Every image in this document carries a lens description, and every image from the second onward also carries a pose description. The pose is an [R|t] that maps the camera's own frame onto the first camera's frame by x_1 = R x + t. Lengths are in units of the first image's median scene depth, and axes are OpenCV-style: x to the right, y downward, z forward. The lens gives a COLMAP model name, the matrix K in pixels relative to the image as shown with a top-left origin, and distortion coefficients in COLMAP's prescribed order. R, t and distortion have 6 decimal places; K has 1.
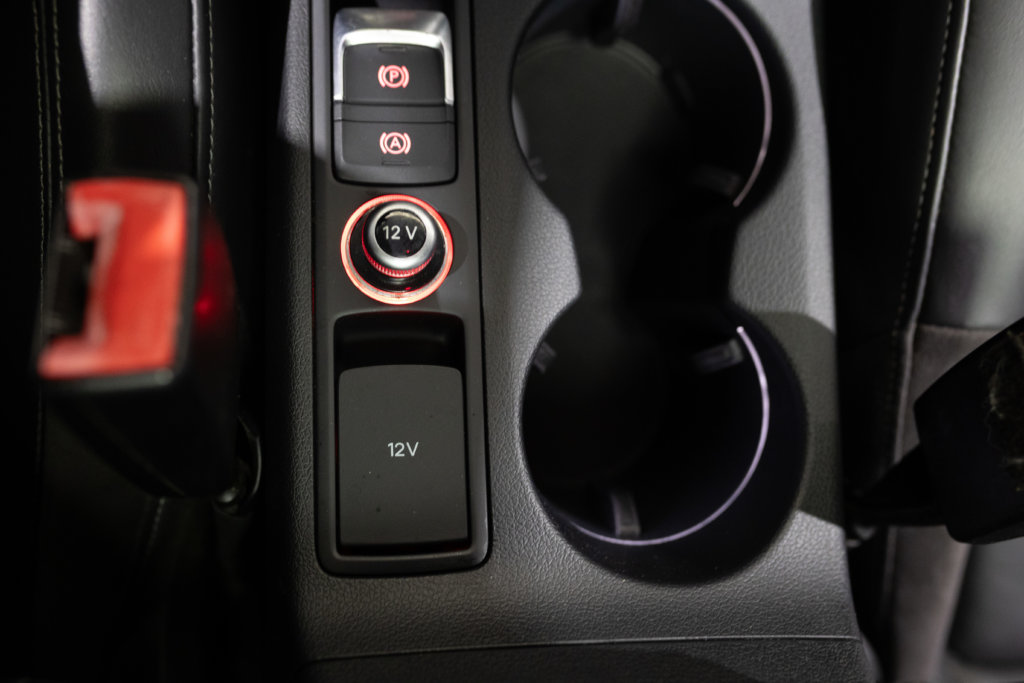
lens RADIAL K [[1059.3, 0, 511.2], [0, 1059.3, 341.5], [0, 0, 1]] dist [0.018611, 0.000000]
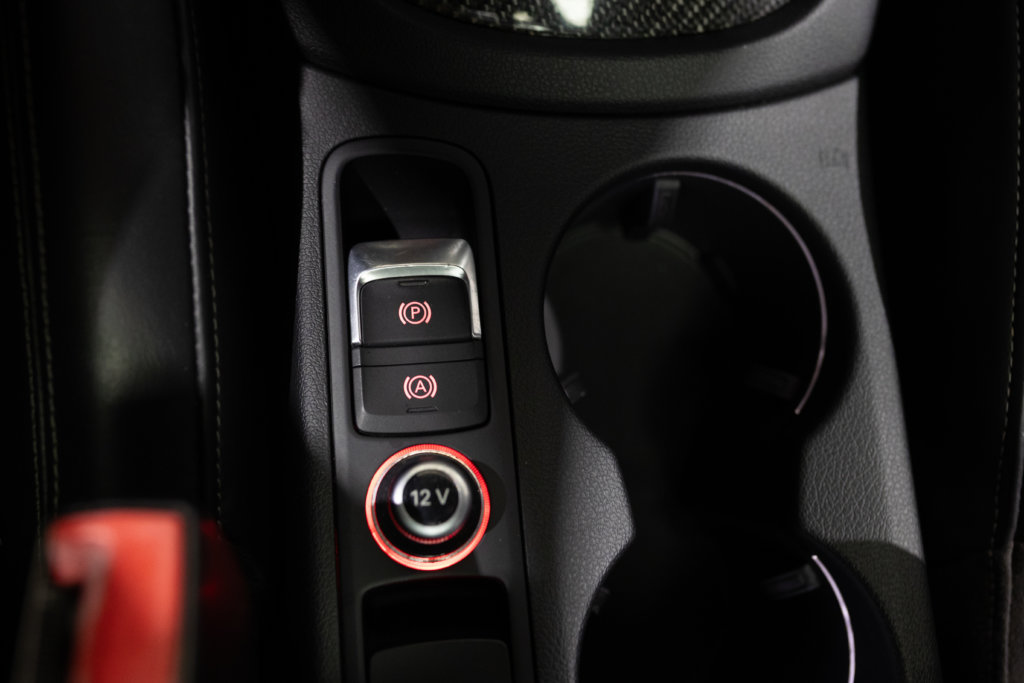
lens RADIAL K [[1059.3, 0, 512.4], [0, 1059.3, 341.2], [0, 0, 1]] dist [0.018611, 0.000000]
pose [[0.997720, -0.060626, -0.029667, -0.000887], [0.057668, 0.994083, -0.092050, -0.136474], [0.035072, 0.090129, 0.995312, 0.091943]]
